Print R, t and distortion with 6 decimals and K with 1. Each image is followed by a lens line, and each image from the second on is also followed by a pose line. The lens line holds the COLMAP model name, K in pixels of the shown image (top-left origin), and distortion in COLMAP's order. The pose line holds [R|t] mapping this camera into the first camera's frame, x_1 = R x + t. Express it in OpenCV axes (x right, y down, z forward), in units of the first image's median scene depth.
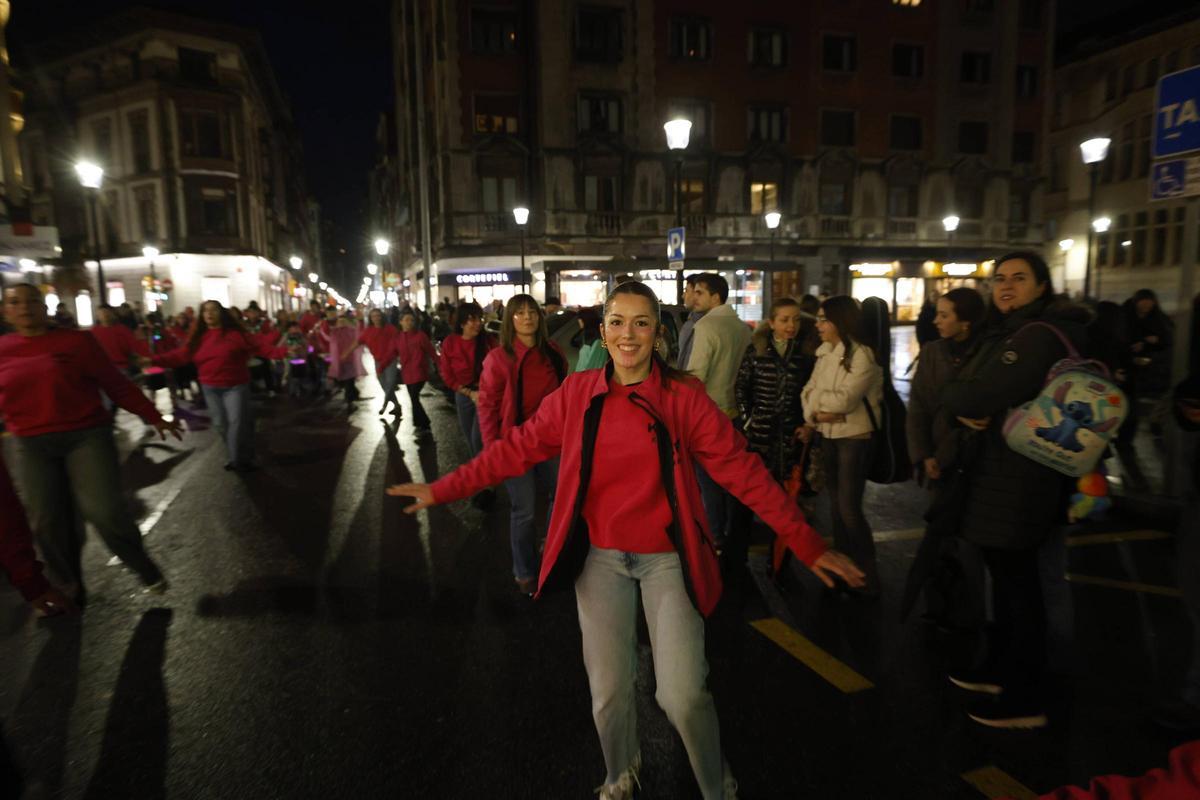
lens RADIAL K [[743.6, 0, 598.2], [0, 743.6, 399.4], [0, 0, 1]] dist [-0.022457, 0.024301]
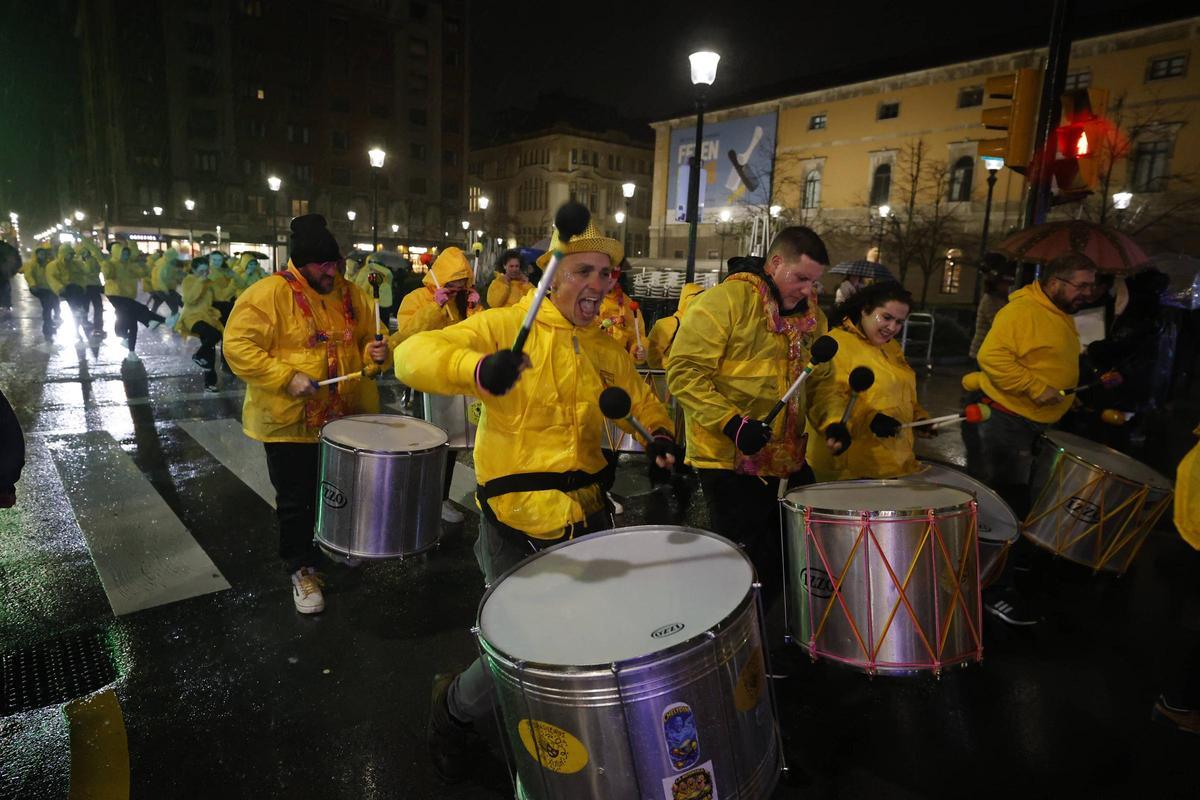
lens RADIAL K [[743.6, 0, 598.2], [0, 743.6, 399.4], [0, 0, 1]] dist [-0.022457, 0.024301]
pose [[0.940157, 0.004461, 0.340711, 0.300616], [-0.020509, 0.998842, 0.043515, 0.146227], [-0.340122, -0.047899, 0.939161, -1.204566]]
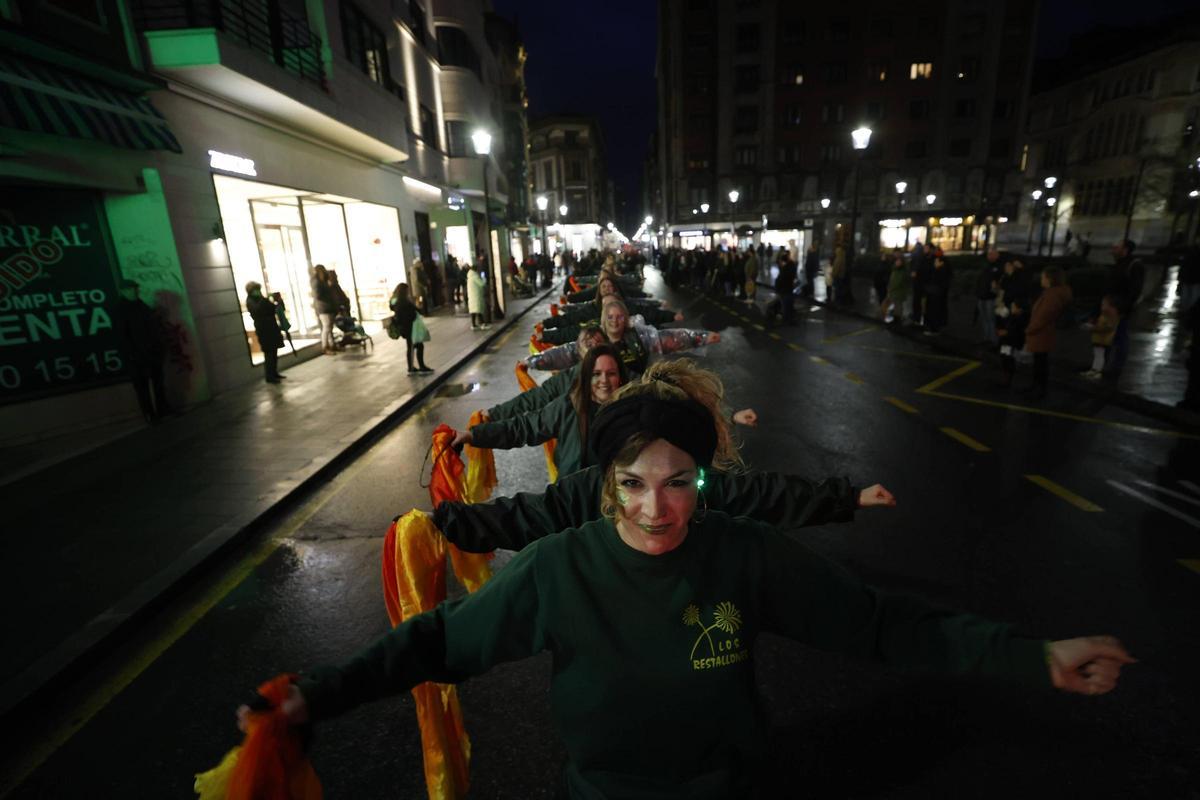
lens RADIAL K [[548.1, 0, 599.3], [0, 548.1, 402.7], [0, 0, 1]] dist [-0.044473, 0.012986]
pose [[0.932628, 0.079221, -0.352035, 0.202216], [-0.019956, 0.985433, 0.168892, 0.067721], [0.360286, -0.150488, 0.920623, -0.687954]]
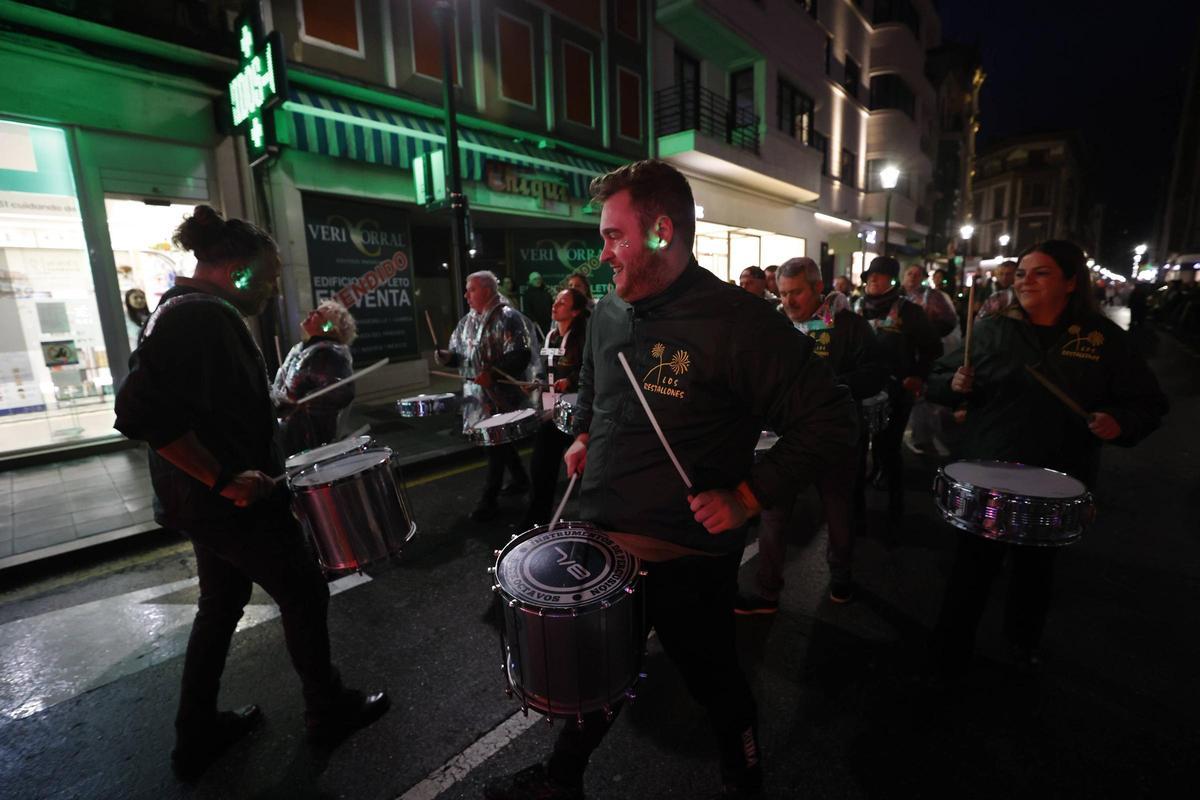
lens RADIAL K [[547.5, 0, 599.3], [0, 547.5, 402.7], [0, 0, 1]] dist [-0.045618, 0.013421]
pose [[0.461457, 0.169217, -0.870875, 0.276192], [-0.088272, 0.985527, 0.144721, 0.088056], [0.882760, 0.010091, 0.469716, -0.740402]]
